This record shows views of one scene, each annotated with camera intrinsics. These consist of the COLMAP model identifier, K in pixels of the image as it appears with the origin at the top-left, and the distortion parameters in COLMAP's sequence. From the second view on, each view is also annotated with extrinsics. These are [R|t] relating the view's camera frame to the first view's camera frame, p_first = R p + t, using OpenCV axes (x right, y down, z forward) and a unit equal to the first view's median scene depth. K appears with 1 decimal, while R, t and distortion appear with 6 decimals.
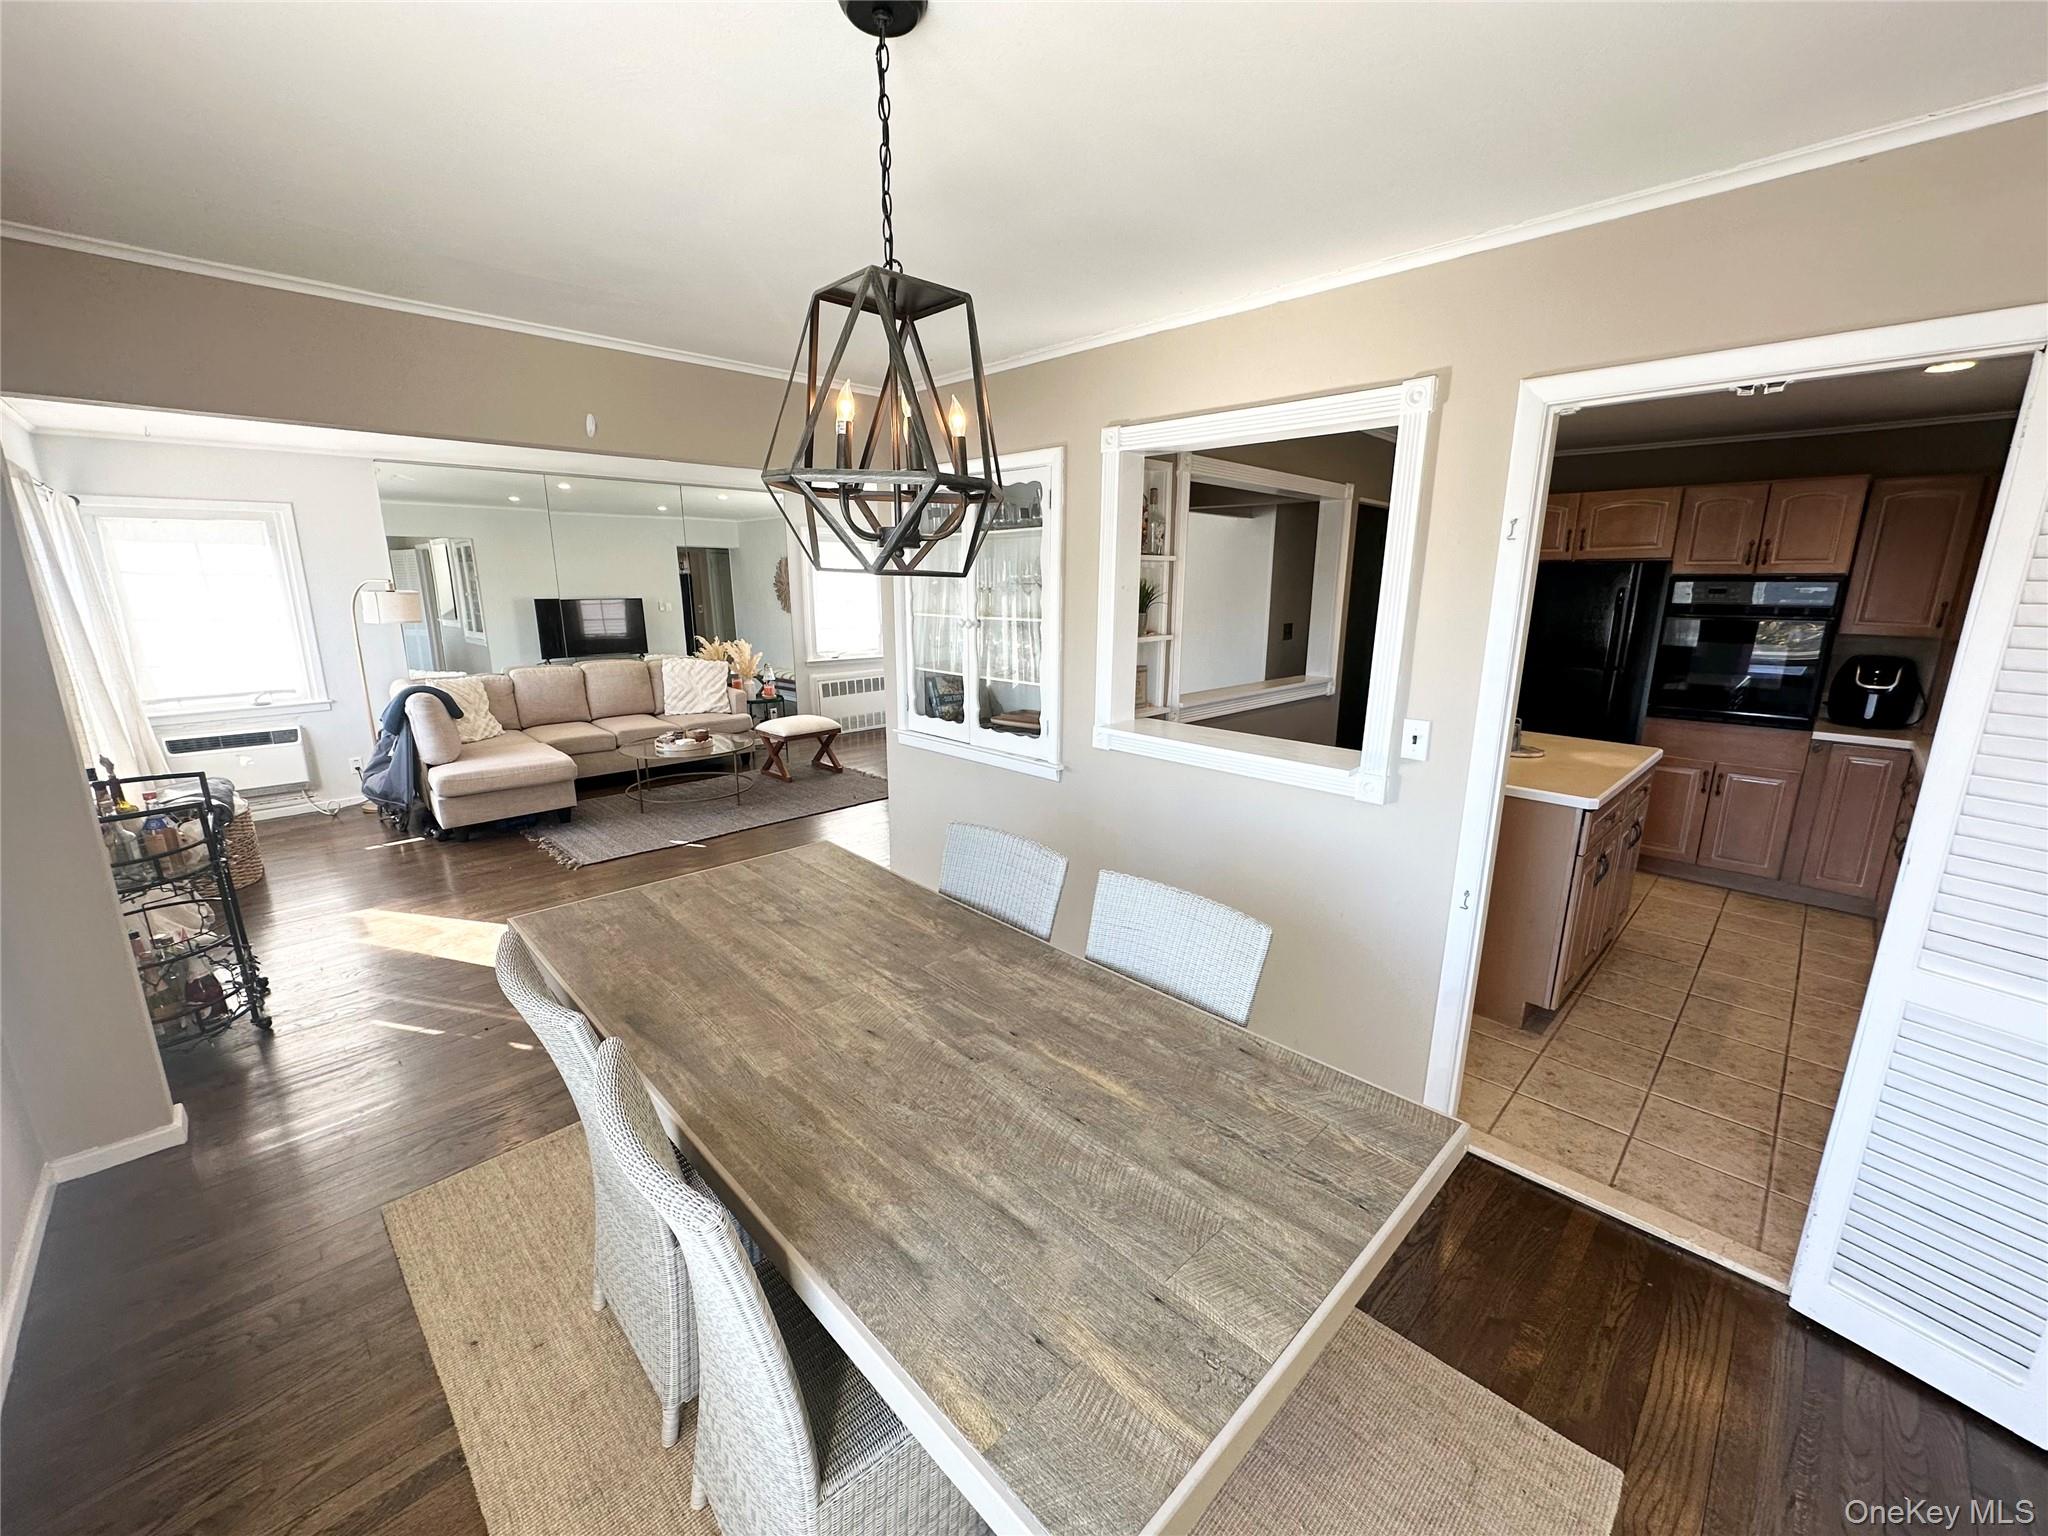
lens RADIAL K [[811.4, 0, 1018.6], [0, 811.4, 769.5], [0, 0, 1]] dist [-0.004023, 0.000534]
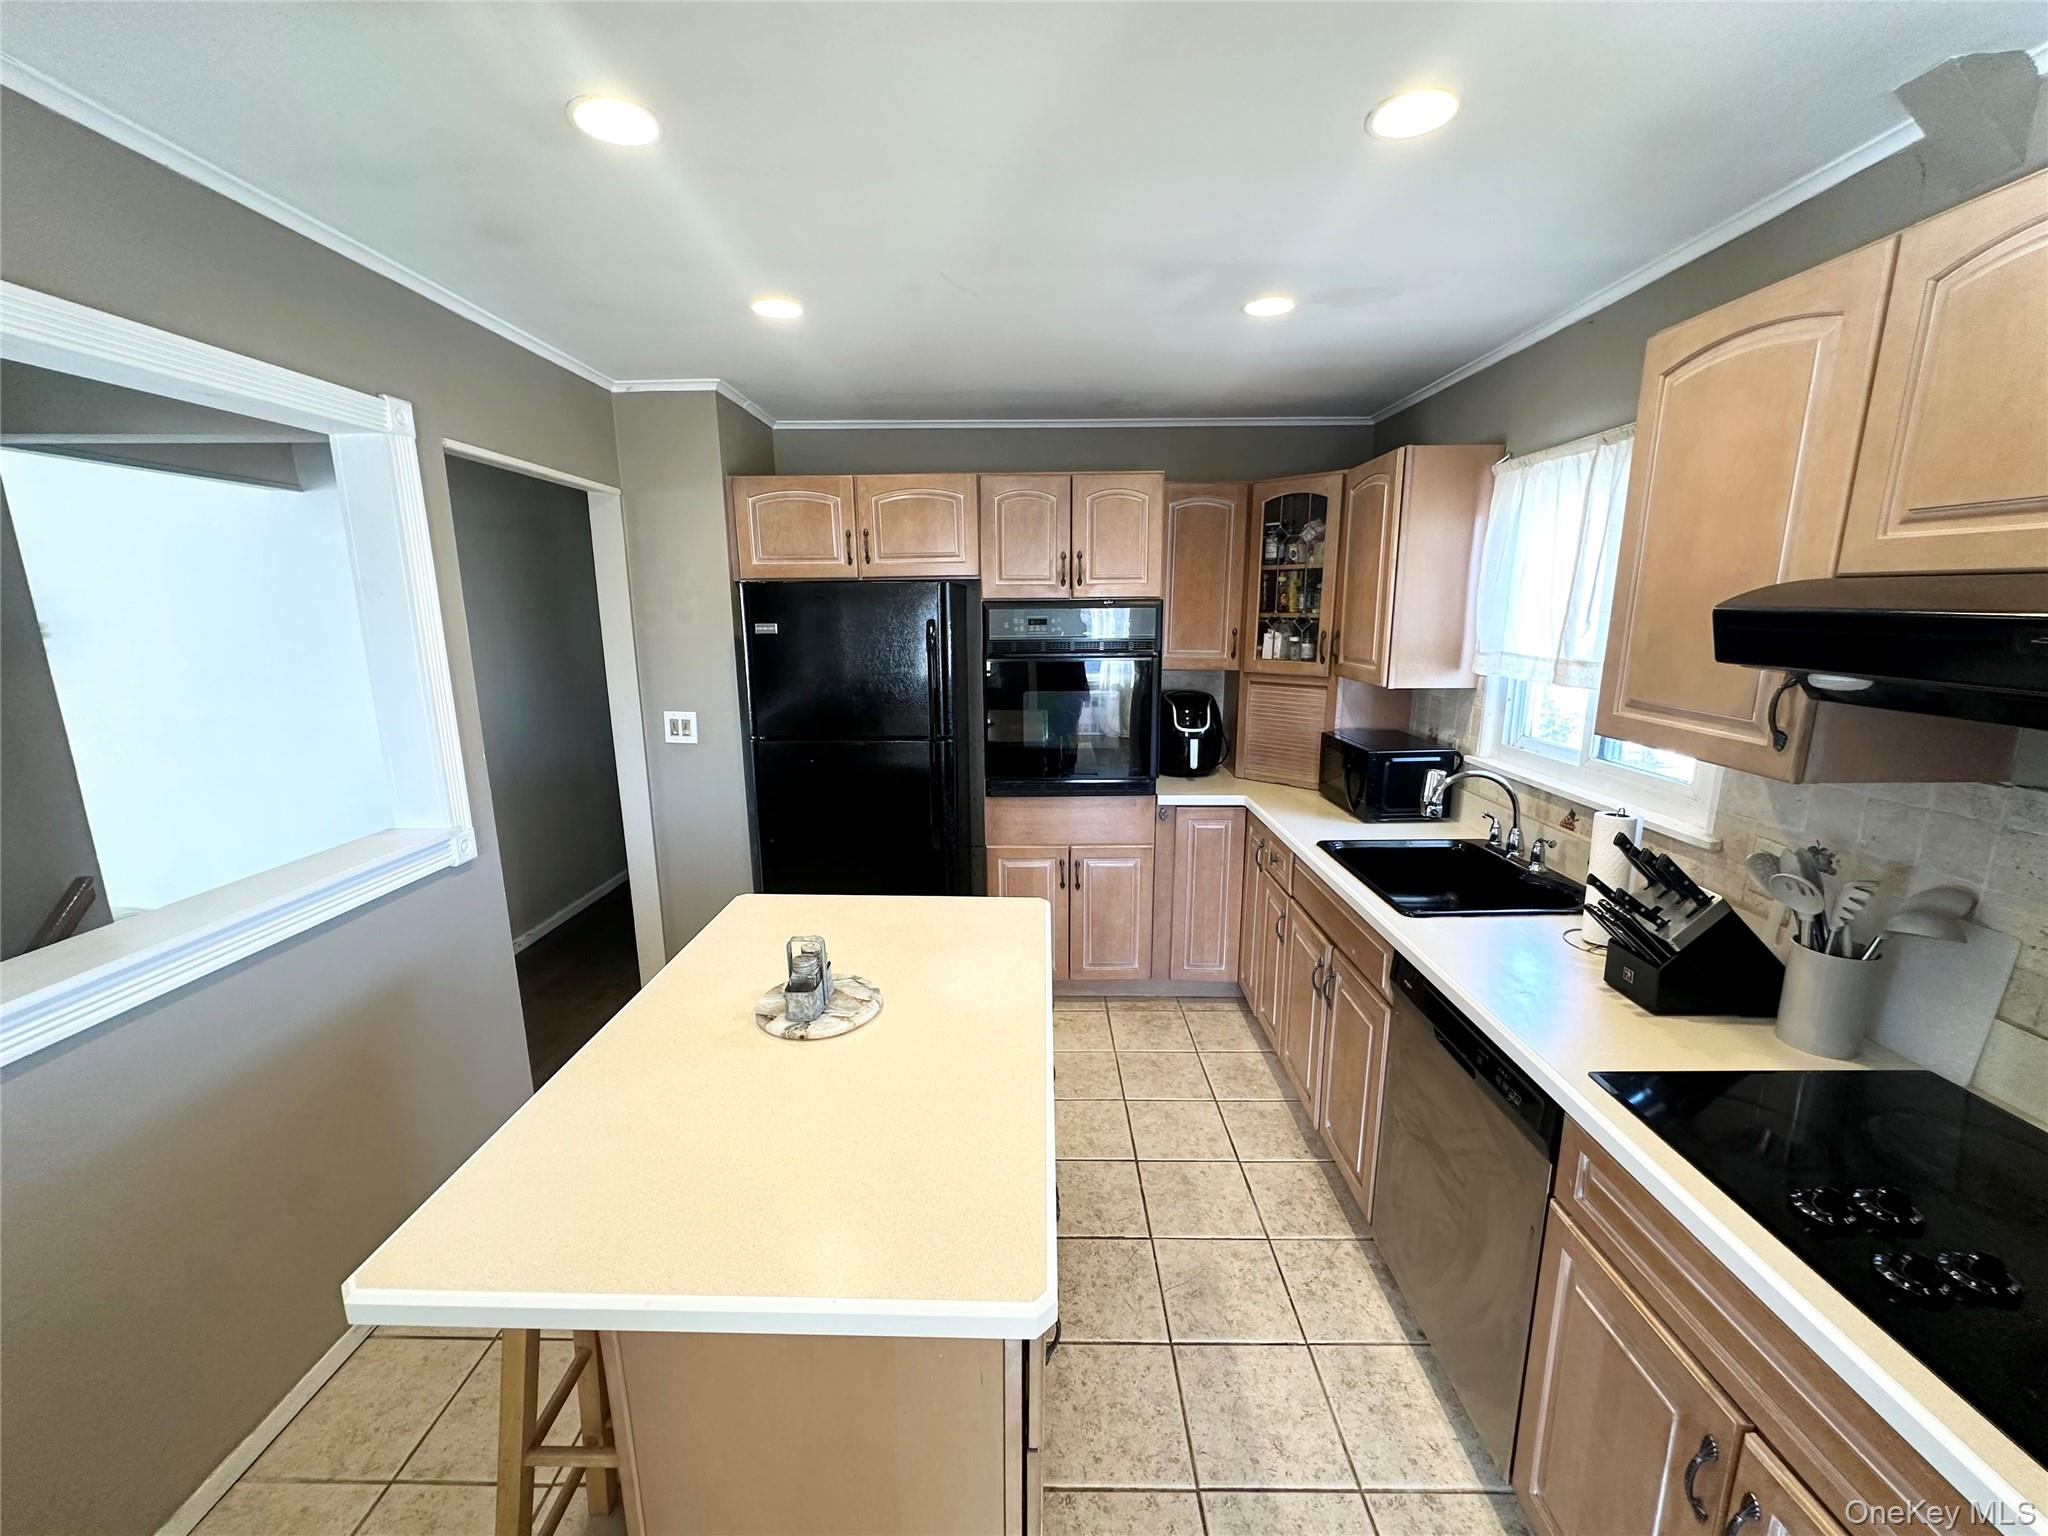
lens RADIAL K [[811.4, 0, 1023.0], [0, 811.4, 769.5], [0, 0, 1]] dist [-0.004023, 0.000534]
pose [[0.712204, -0.150976, 0.685545, 0.341686], [0.167960, 0.984881, 0.042406, -0.124679], [-0.681583, 0.084942, 0.726794, 0.499569]]
